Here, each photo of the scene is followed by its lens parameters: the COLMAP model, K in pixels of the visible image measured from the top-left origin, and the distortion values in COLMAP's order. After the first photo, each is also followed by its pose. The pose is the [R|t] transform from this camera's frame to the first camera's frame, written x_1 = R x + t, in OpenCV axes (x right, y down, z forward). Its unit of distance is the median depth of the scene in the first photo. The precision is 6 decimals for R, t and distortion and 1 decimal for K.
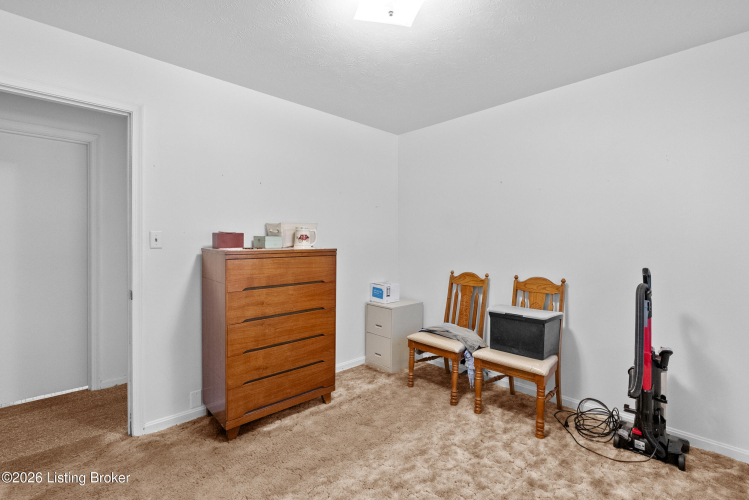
lens RADIAL K [[346.0, 0, 375.2], [0, 346.0, 247.2], [0, 0, 1]] dist [-0.009155, 0.003301]
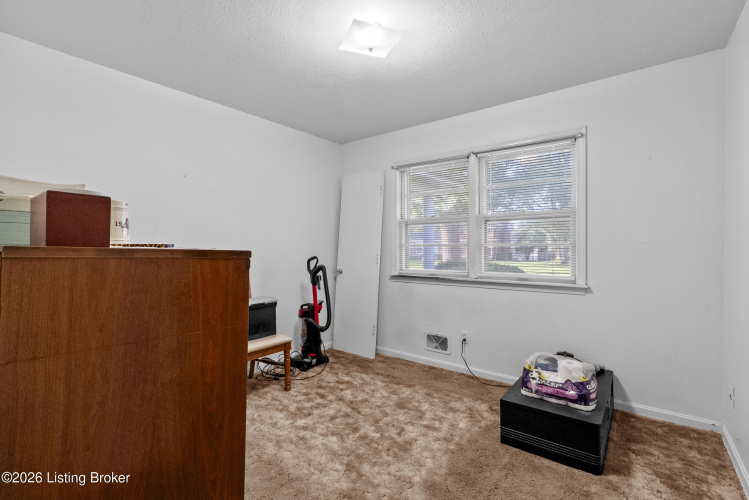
lens RADIAL K [[346.0, 0, 375.0], [0, 346.0, 246.9], [0, 0, 1]] dist [-0.009155, 0.003301]
pose [[-0.155200, -0.004348, 0.987873, -0.969135], [0.009565, 0.999937, 0.005904, -0.005276], [-0.987837, 0.010366, -0.155149, 0.954820]]
